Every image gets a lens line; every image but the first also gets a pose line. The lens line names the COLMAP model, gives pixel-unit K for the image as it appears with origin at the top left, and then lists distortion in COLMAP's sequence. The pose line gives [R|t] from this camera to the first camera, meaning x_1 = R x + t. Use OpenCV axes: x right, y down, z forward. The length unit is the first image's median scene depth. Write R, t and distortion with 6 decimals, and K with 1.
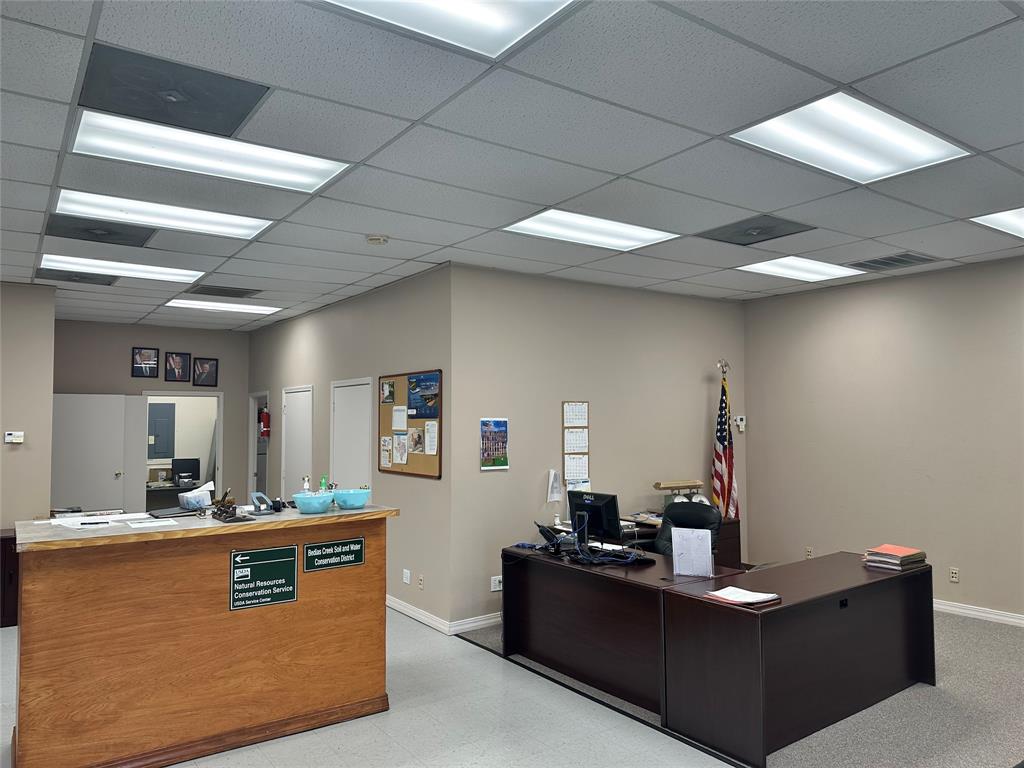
lens RADIAL K [[714.8, 0, 515.0], [0, 714.8, 383.8], [0, 0, 1]] dist [0.009793, -0.000876]
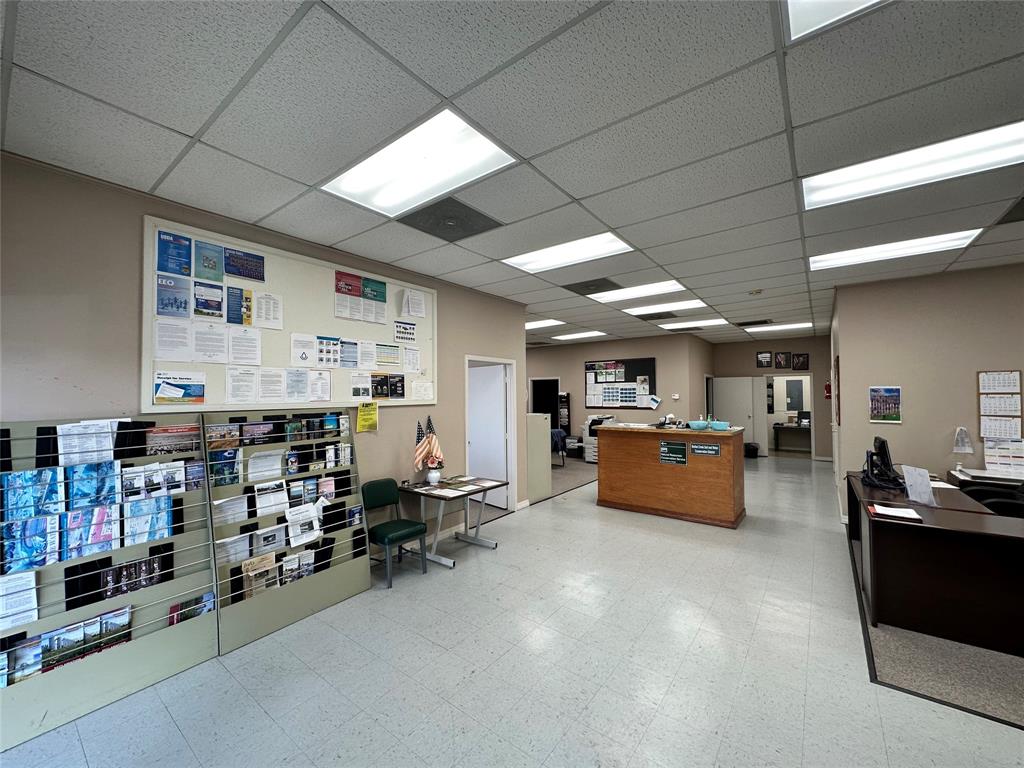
lens RADIAL K [[409.4, 0, 510.3], [0, 409.4, 386.8], [0, 0, 1]] dist [0.000563, -0.000043]
pose [[0.280350, -0.011310, -0.959831, 0.540877], [0.052097, 0.998636, 0.003450, 0.006803], [0.958483, -0.050971, 0.280556, 0.054227]]
